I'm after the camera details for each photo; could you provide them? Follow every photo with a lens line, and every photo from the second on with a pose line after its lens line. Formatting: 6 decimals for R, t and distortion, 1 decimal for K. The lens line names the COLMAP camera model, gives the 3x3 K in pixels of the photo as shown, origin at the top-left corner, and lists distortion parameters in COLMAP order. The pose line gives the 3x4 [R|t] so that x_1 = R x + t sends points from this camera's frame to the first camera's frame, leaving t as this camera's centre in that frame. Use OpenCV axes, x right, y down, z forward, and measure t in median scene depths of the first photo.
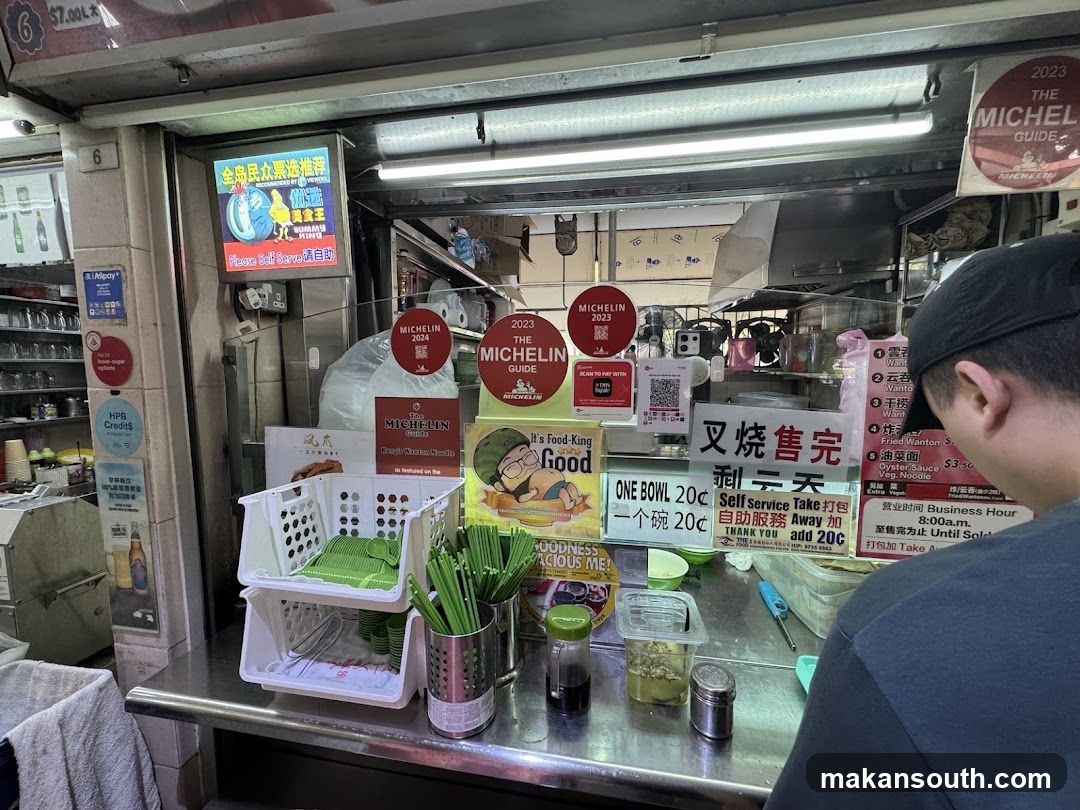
lens RADIAL K [[419.9, 0, 561.5], [0, 419.9, 398.3], [0, 0, 1]] dist [0.000213, -0.003447]
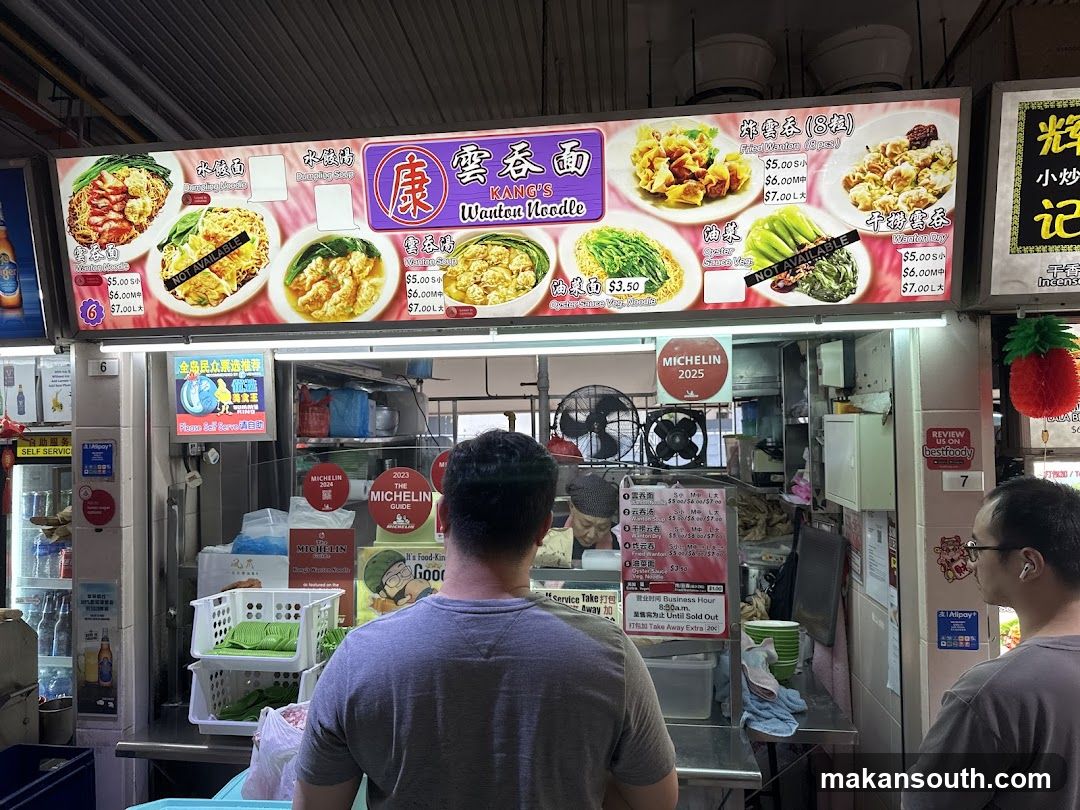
lens RADIAL K [[768.1, 0, 540.0], [0, 768.1, 405.0], [0, 0, 1]] dist [0.128815, -0.217102]
pose [[0.999760, -0.015552, 0.015450, 0.350551], [0.017062, 0.994540, -0.102956, -0.138625], [-0.013765, 0.103194, 0.994566, -1.669140]]
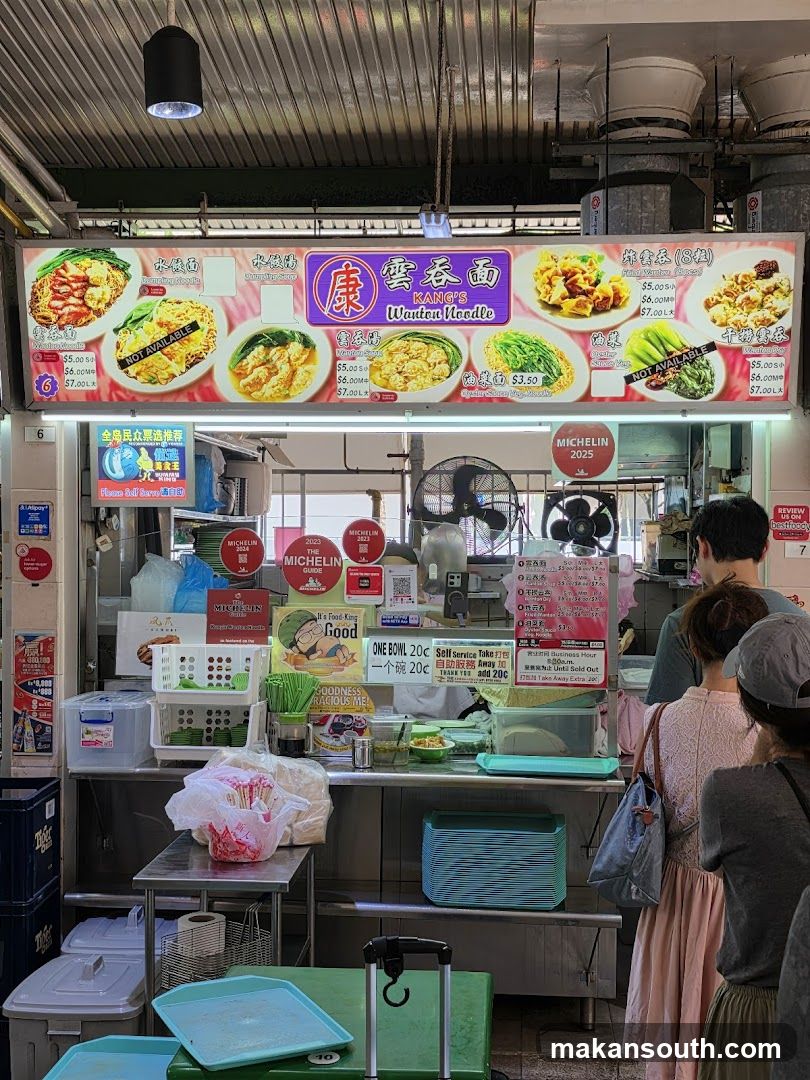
lens RADIAL K [[1384.7, 0, 406.3], [0, 1384.7, 551.4], [0, 0, 1]] dist [0.127092, -0.060728]
pose [[0.998861, 0.005438, 0.047405, 0.008306], [-0.002763, 0.998410, -0.056301, 0.147436], [-0.047636, 0.056106, 0.997288, -4.161158]]
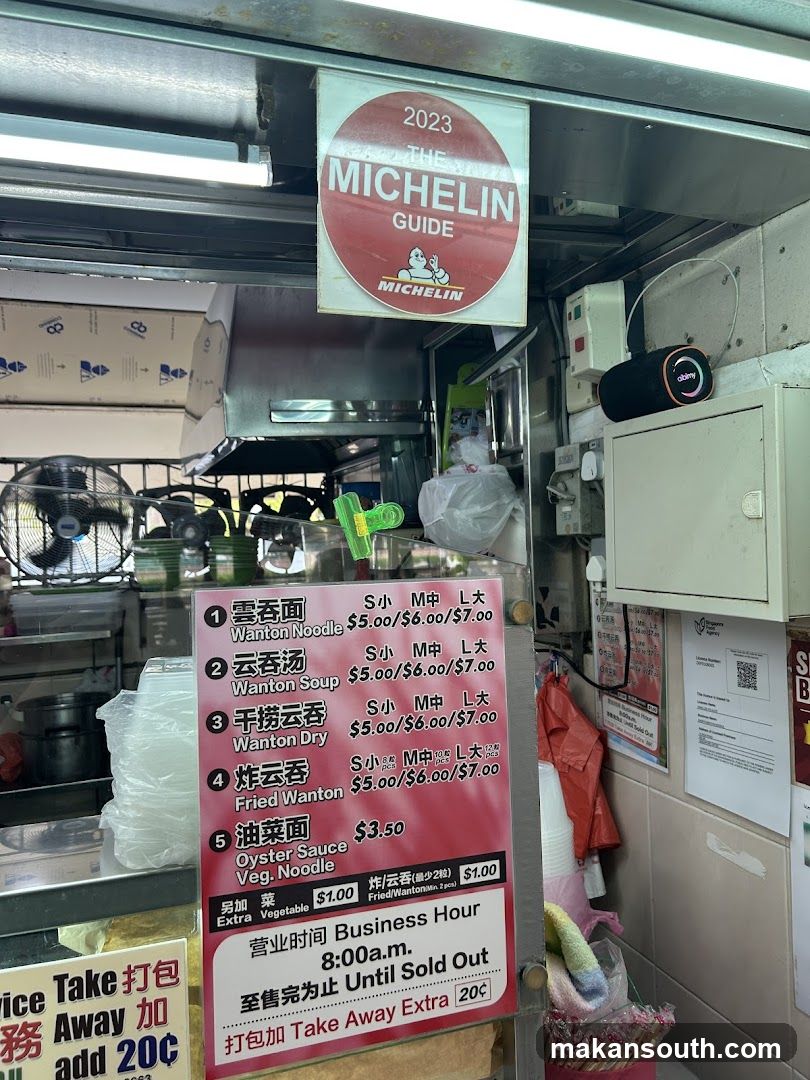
lens RADIAL K [[816.5, 0, 389.8], [0, 816.5, 524.3], [0, 0, 1]] dist [0.032351, -0.049044]
pose [[0.873899, -0.009439, 0.486016, 0.426328], [0.071720, 0.991373, -0.109705, -0.083374], [-0.480788, 0.130728, 0.867037, 0.085369]]
